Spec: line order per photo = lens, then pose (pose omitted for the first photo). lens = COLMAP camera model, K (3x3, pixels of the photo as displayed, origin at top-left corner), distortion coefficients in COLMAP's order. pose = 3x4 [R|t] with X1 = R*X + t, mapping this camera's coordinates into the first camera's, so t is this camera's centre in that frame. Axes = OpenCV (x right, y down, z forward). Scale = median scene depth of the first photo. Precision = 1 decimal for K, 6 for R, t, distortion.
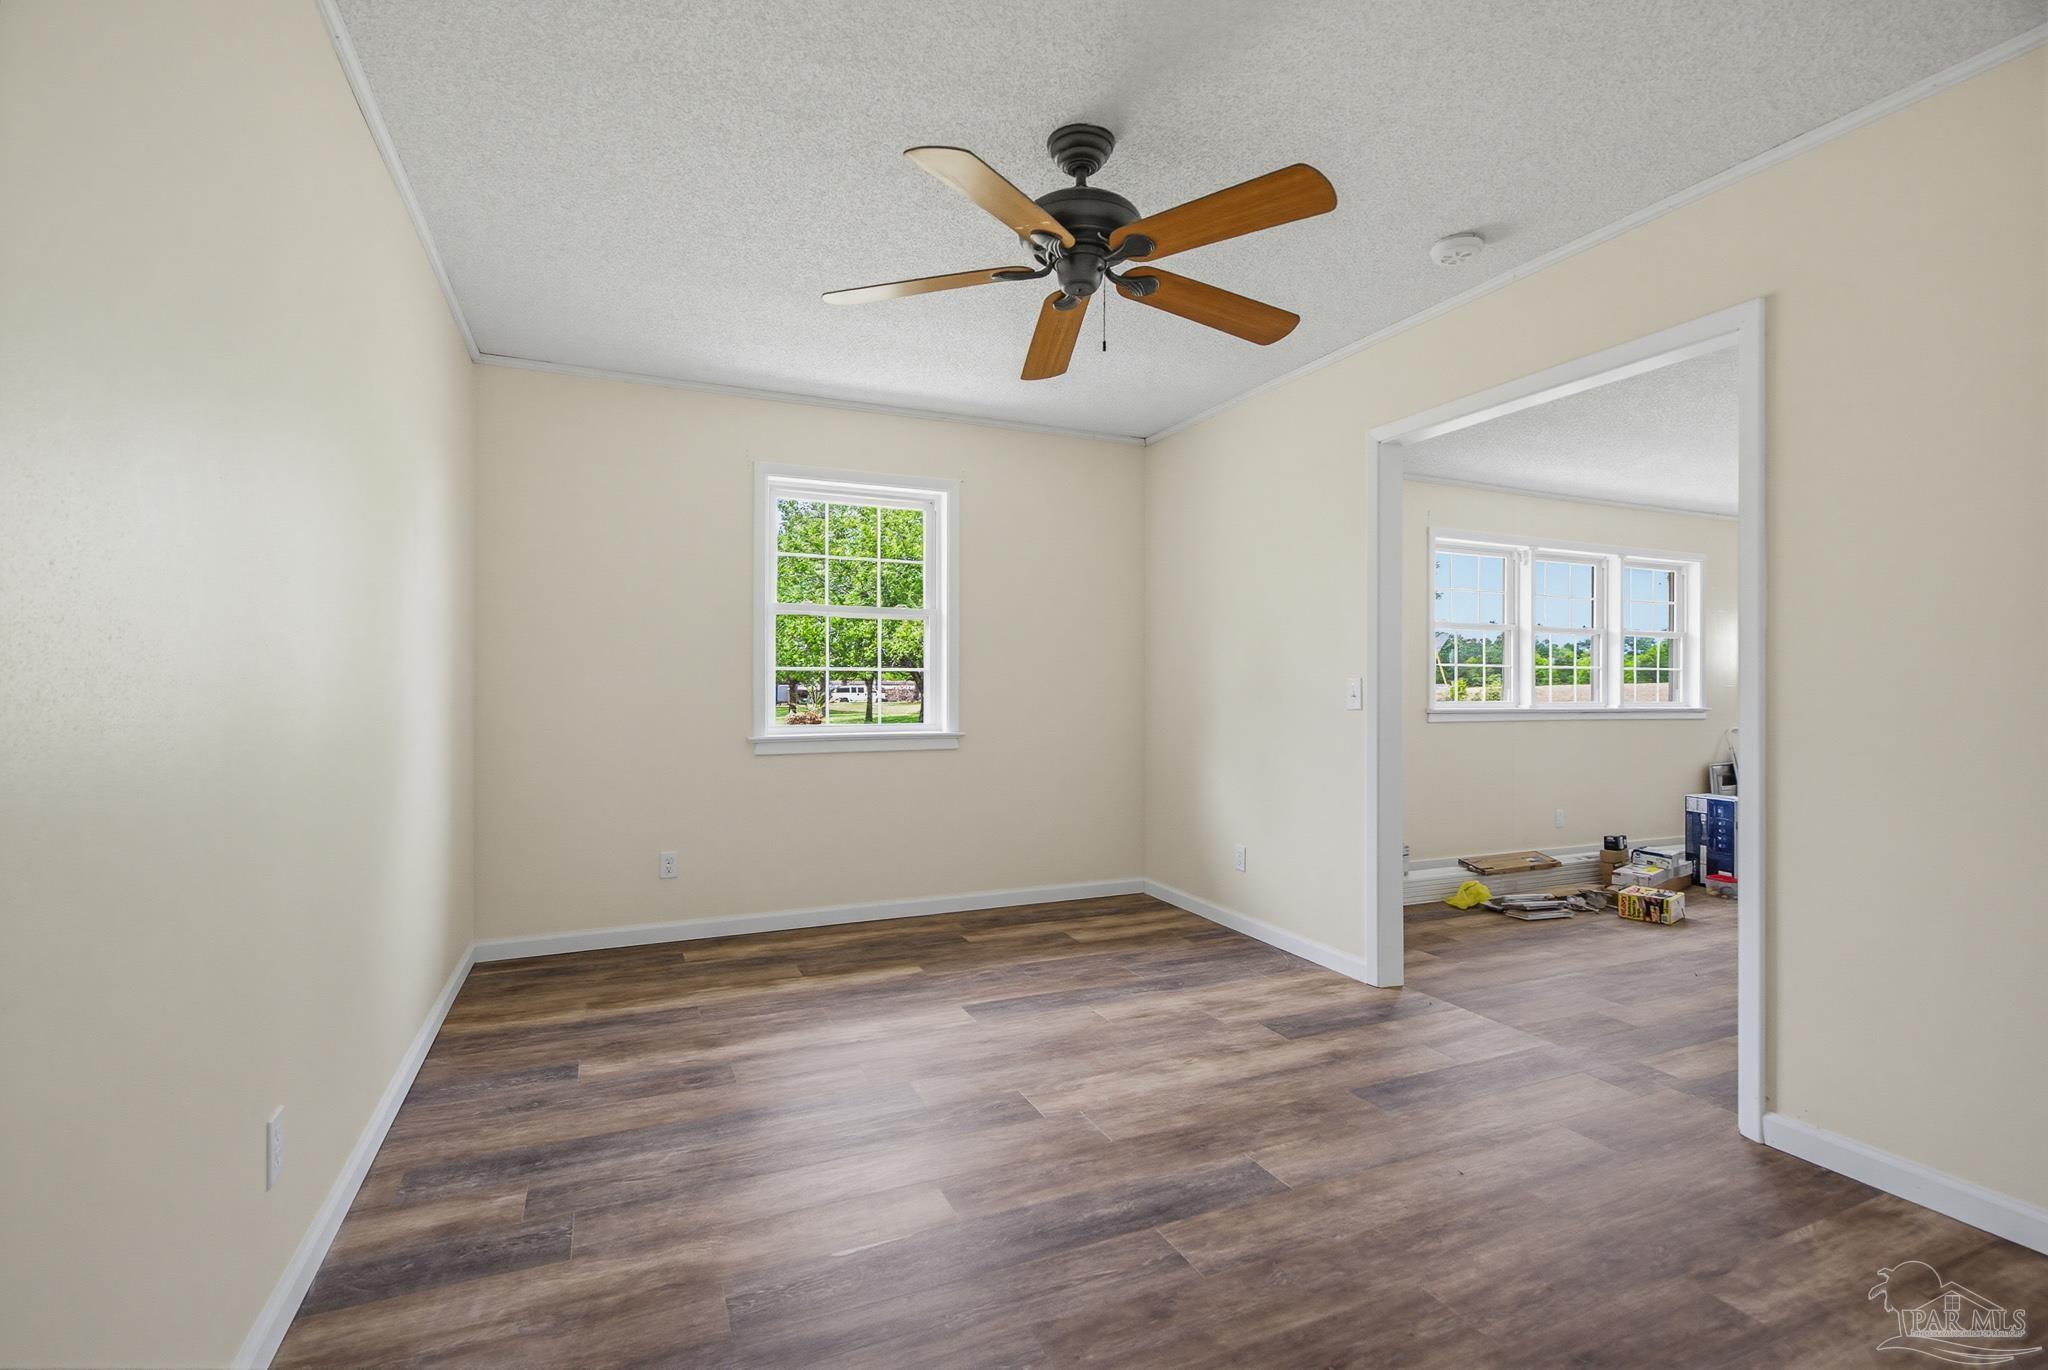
lens RADIAL K [[921.7, 0, 1024.0], [0, 921.7, 685.0], [0, 0, 1]] dist [-0.002733, -0.000789]
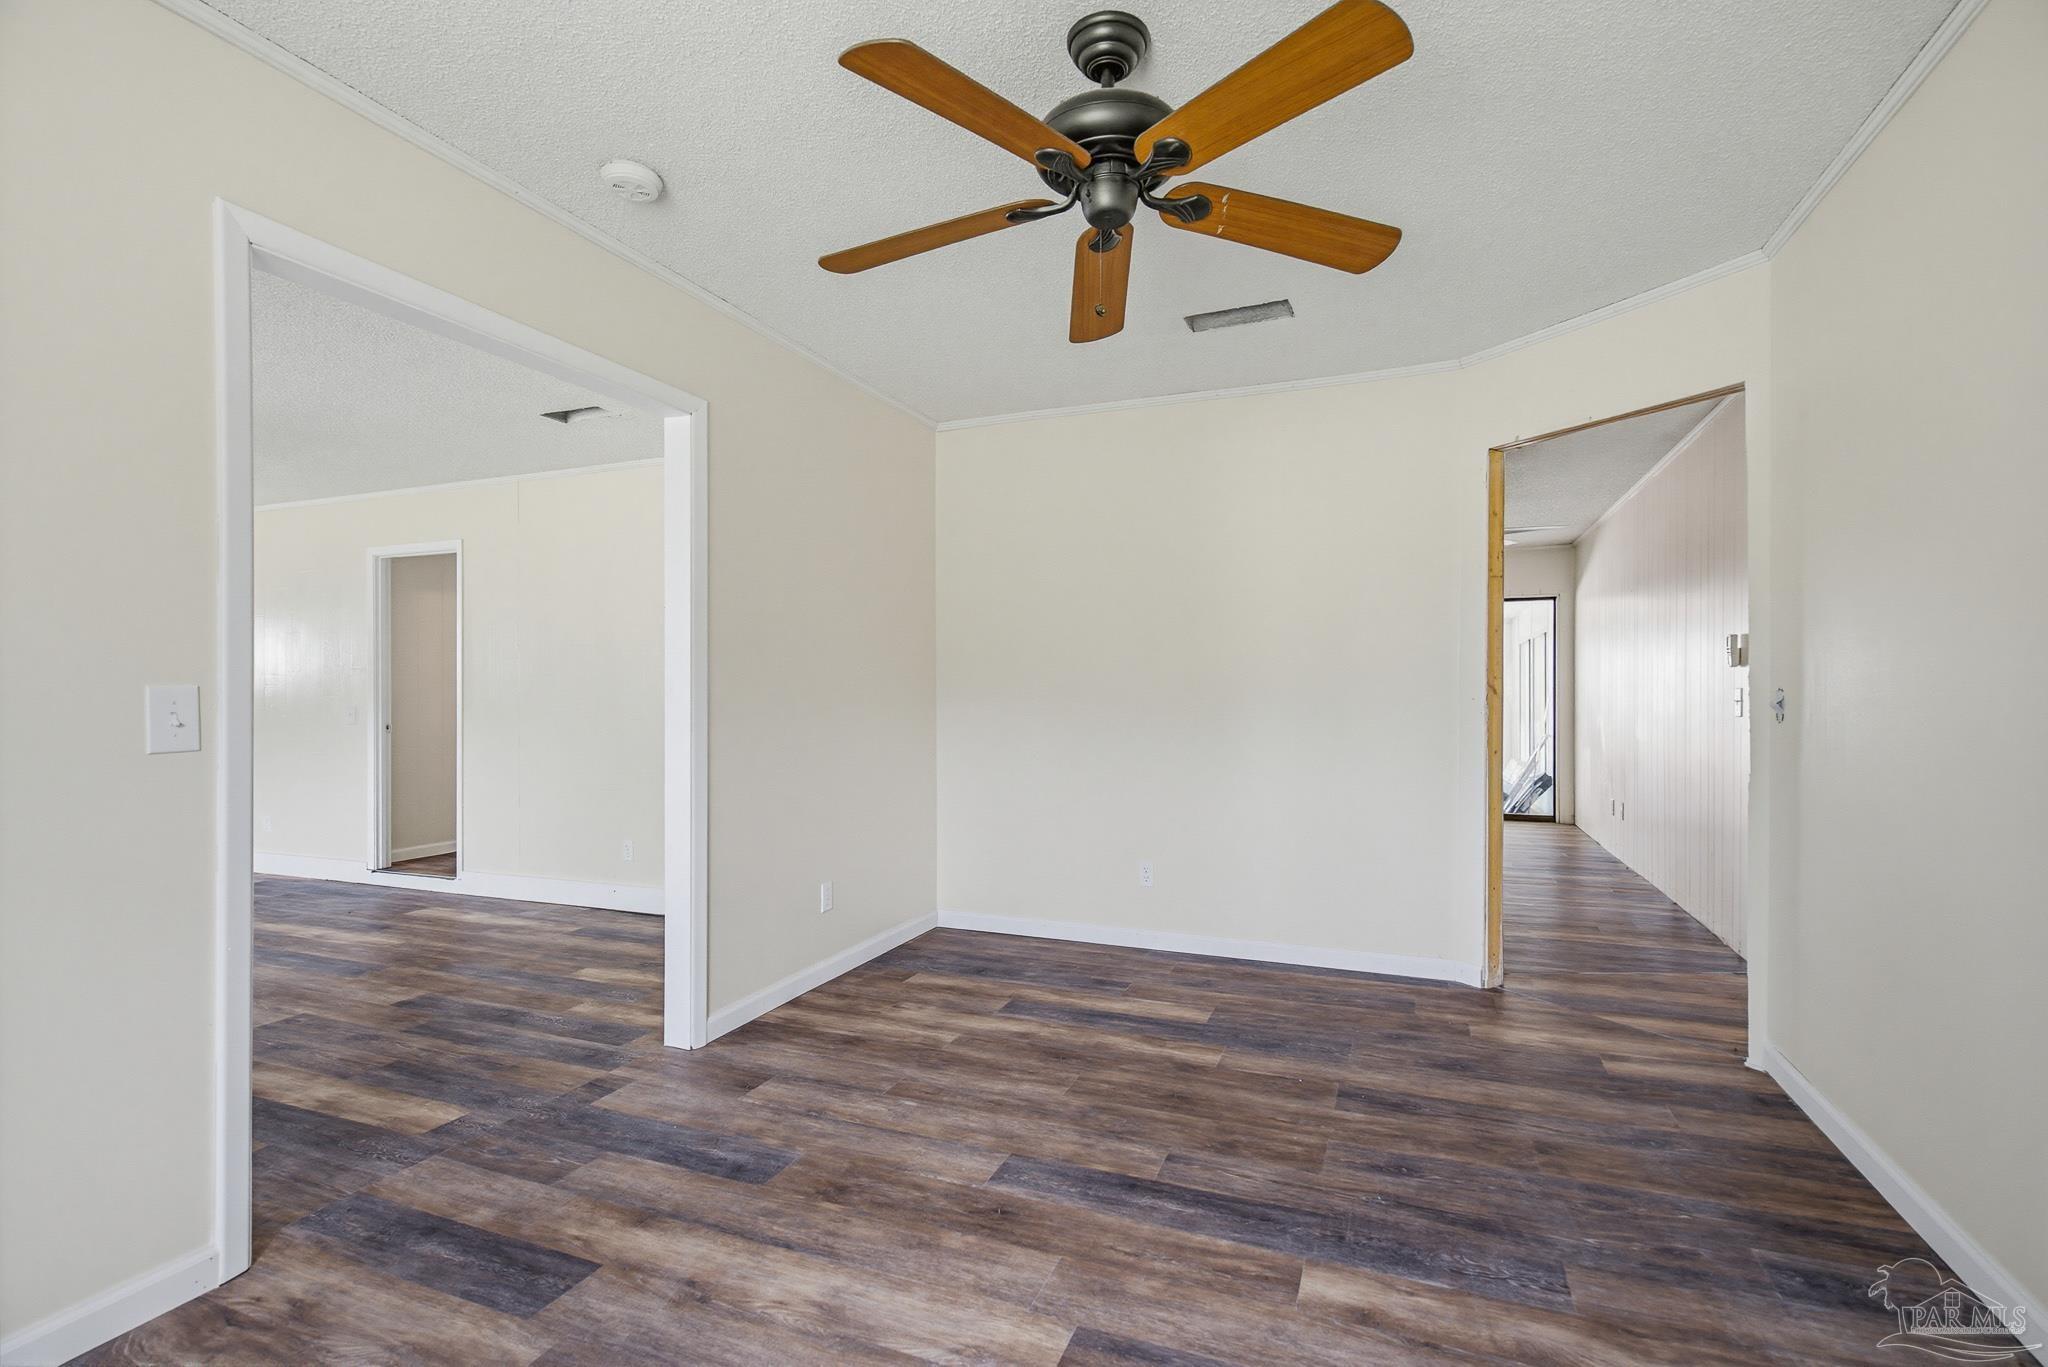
lens RADIAL K [[921.7, 0, 1024.0], [0, 921.7, 683.5], [0, 0, 1]] dist [-0.002733, -0.000789]
pose [[-0.687601, -0.000877, 0.726088, -0.493075], [-0.004969, 0.999982, -0.003498, -0.022122], [-0.726072, -0.006013, -0.687593, 1.622074]]
